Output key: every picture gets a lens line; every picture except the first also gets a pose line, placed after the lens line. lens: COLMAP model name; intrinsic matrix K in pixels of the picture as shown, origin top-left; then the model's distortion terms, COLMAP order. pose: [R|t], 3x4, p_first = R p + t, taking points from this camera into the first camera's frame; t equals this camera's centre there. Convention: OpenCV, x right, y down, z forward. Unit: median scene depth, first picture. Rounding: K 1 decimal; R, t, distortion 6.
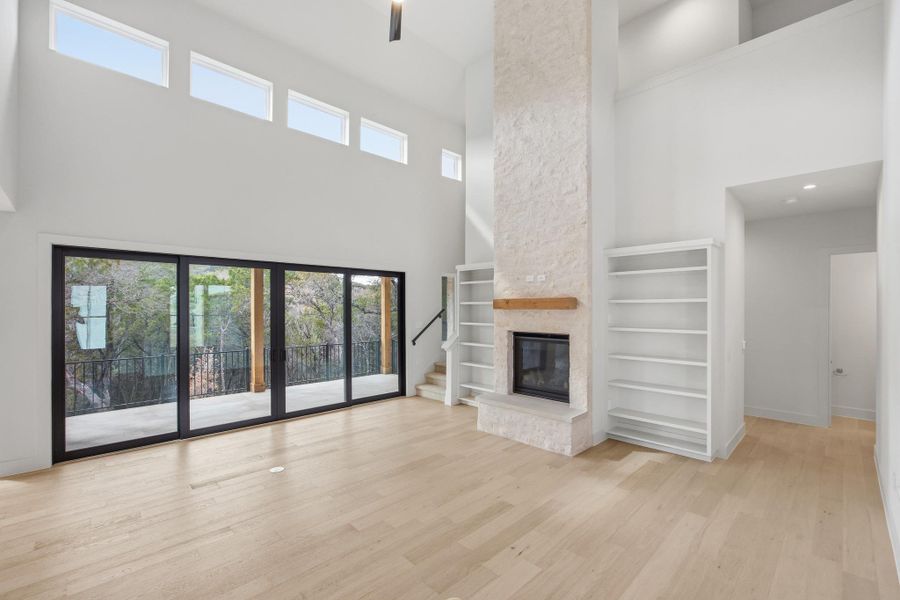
lens RADIAL K [[405.6, 0, 449.4], [0, 405.6, 307.3], [0, 0, 1]] dist [-0.002592, -0.000089]
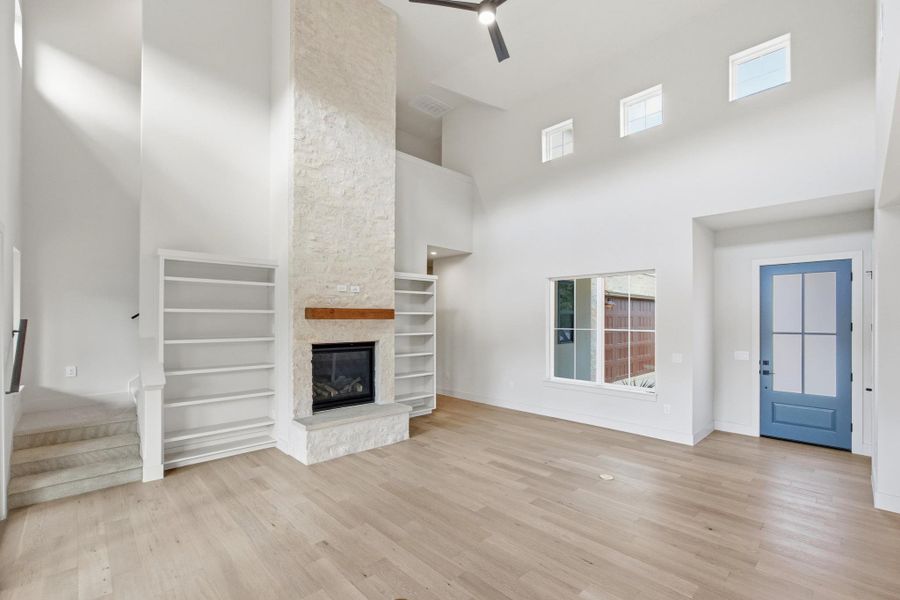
lens RADIAL K [[386.7, 0, 472.4], [0, 386.7, 321.9], [0, 0, 1]] dist [-0.003770, 0.000640]
pose [[-0.019041, -0.008189, 0.999785, -0.757765], [-0.003414, 0.999961, 0.008125, 0.002102], [-0.999813, -0.003259, -0.019069, 0.714154]]
